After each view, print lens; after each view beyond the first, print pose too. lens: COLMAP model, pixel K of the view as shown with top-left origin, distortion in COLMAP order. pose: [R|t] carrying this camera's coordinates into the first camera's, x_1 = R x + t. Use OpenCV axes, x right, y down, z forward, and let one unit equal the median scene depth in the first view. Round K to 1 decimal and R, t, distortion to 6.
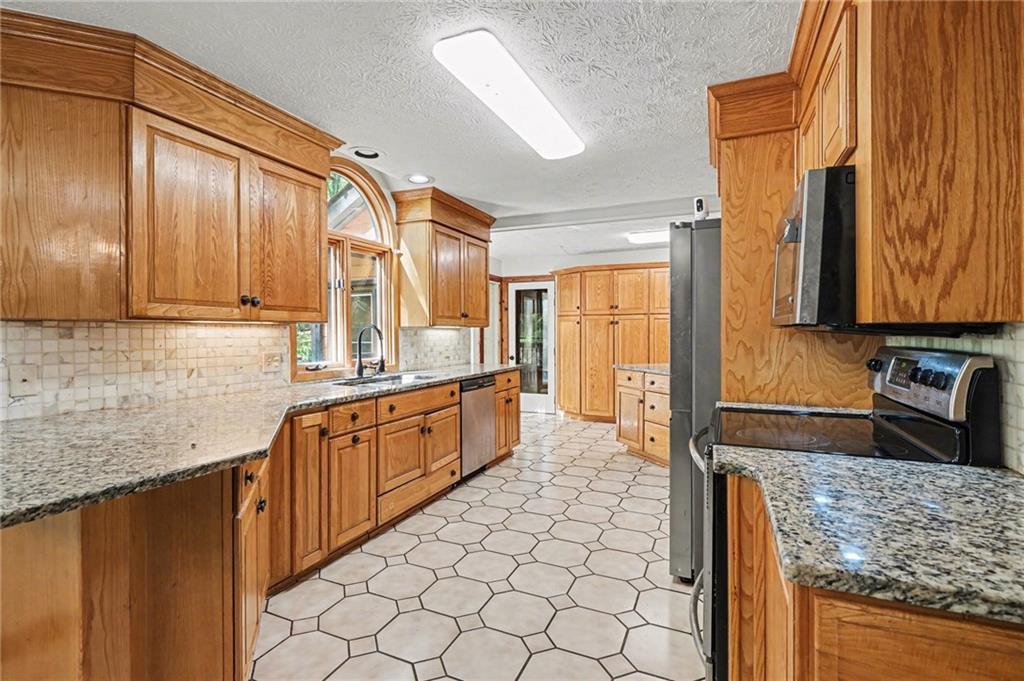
lens RADIAL K [[475.3, 0, 512.0], [0, 475.3, 340.5], [0, 0, 1]] dist [-0.001764, -0.000401]
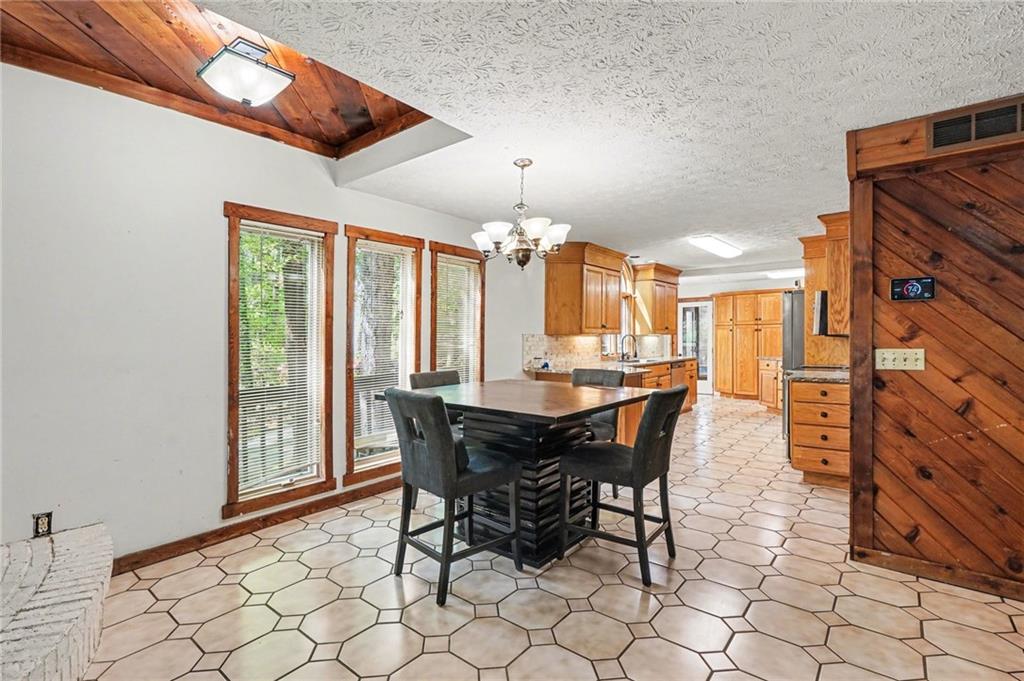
lens RADIAL K [[471.2, 0, 527.8], [0, 471.2, 347.9], [0, 0, 1]] dist [-0.000576, -0.000086]
pose [[0.969800, -0.002426, -0.243888, -0.155578], [0.003731, 0.999981, 0.004892, 0.009757], [0.243872, -0.005654, 0.969791, -0.757623]]
